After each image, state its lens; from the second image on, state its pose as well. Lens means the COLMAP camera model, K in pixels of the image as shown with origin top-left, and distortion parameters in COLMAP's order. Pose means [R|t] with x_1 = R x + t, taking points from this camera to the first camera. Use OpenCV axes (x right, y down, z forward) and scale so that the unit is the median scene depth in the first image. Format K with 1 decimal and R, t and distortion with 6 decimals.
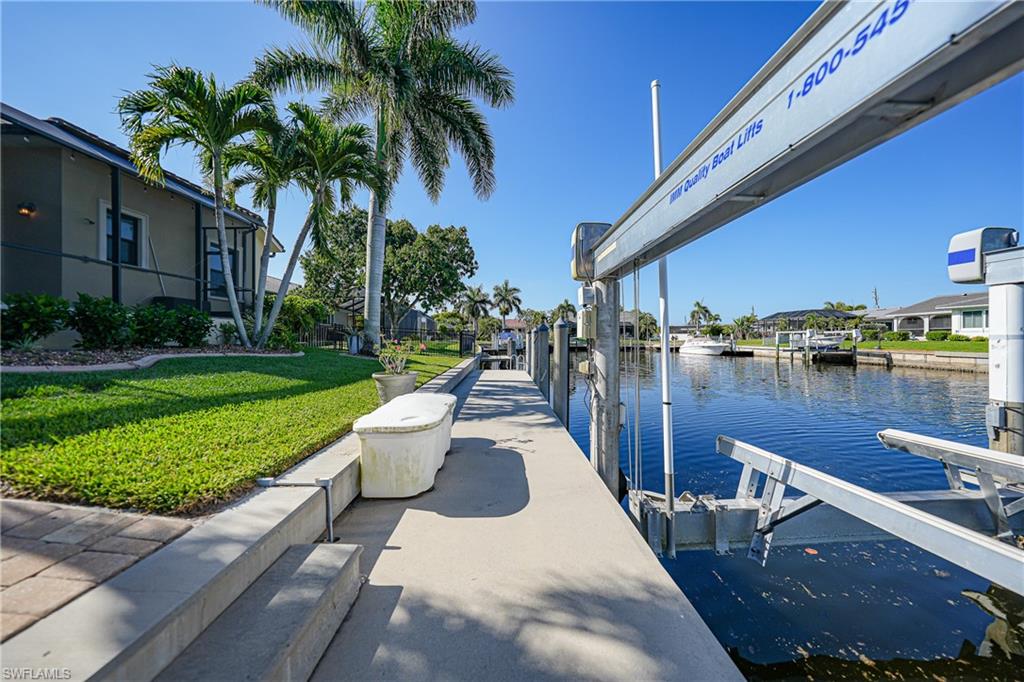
lens RADIAL K [[369.6, 0, 517.9], [0, 369.6, 341.0], [0, 0, 1]] dist [-0.009873, 0.000937]
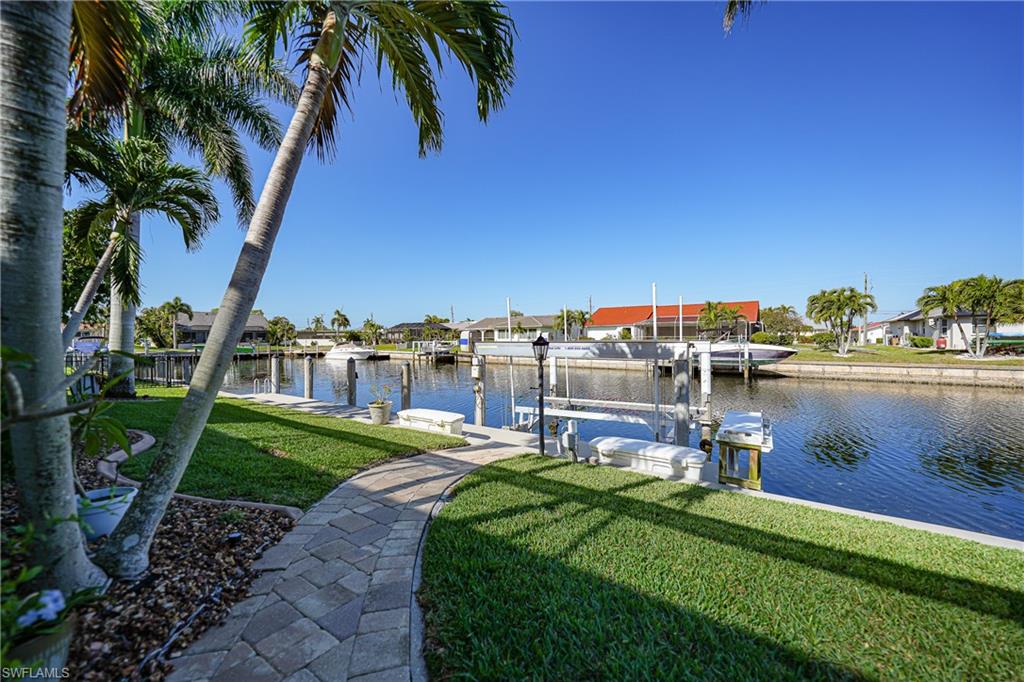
lens RADIAL K [[369.6, 0, 517.7], [0, 369.6, 338.9], [0, 0, 1]] dist [-0.009873, 0.000937]
pose [[0.561782, -0.003400, 0.827278, -0.150271], [0.007667, 0.999970, -0.001097, -0.022231], [-0.827250, 0.006959, 0.561792, -0.058245]]
